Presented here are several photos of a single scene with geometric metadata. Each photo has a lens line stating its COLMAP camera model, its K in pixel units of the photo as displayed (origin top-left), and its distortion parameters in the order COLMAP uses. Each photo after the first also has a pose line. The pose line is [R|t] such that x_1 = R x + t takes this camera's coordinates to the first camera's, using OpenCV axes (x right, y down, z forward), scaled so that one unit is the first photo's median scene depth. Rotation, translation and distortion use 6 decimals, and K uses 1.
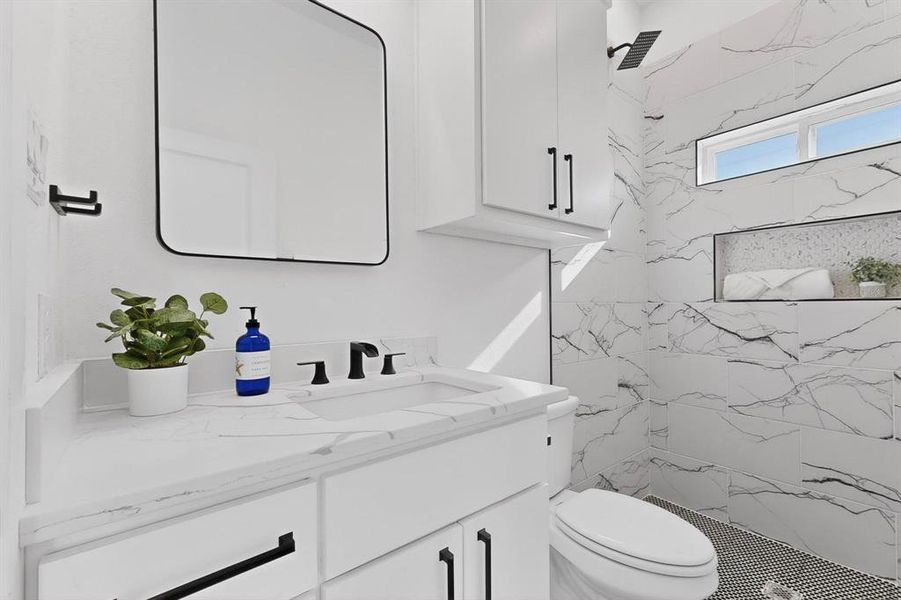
lens RADIAL K [[391.1, 0, 453.8], [0, 391.1, 300.0], [0, 0, 1]] dist [0.002293, -0.000456]
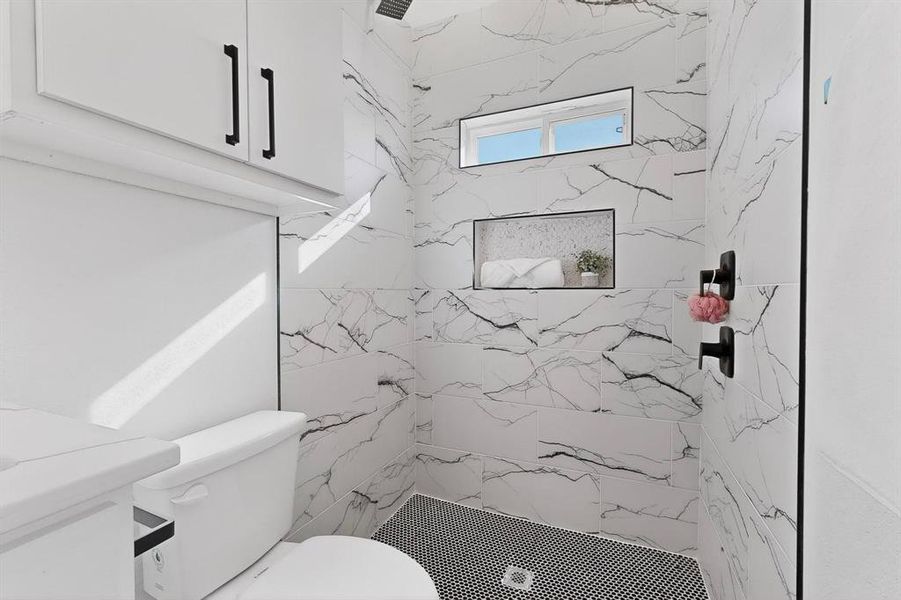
lens RADIAL K [[391.1, 0, 453.8], [0, 391.1, 300.0], [0, 0, 1]] dist [0.002293, -0.000456]
pose [[0.886639, -0.004906, 0.462436, 0.184006], [-0.010944, 0.999441, 0.031588, 0.001039], [-0.462333, -0.033068, 0.886090, 0.166986]]
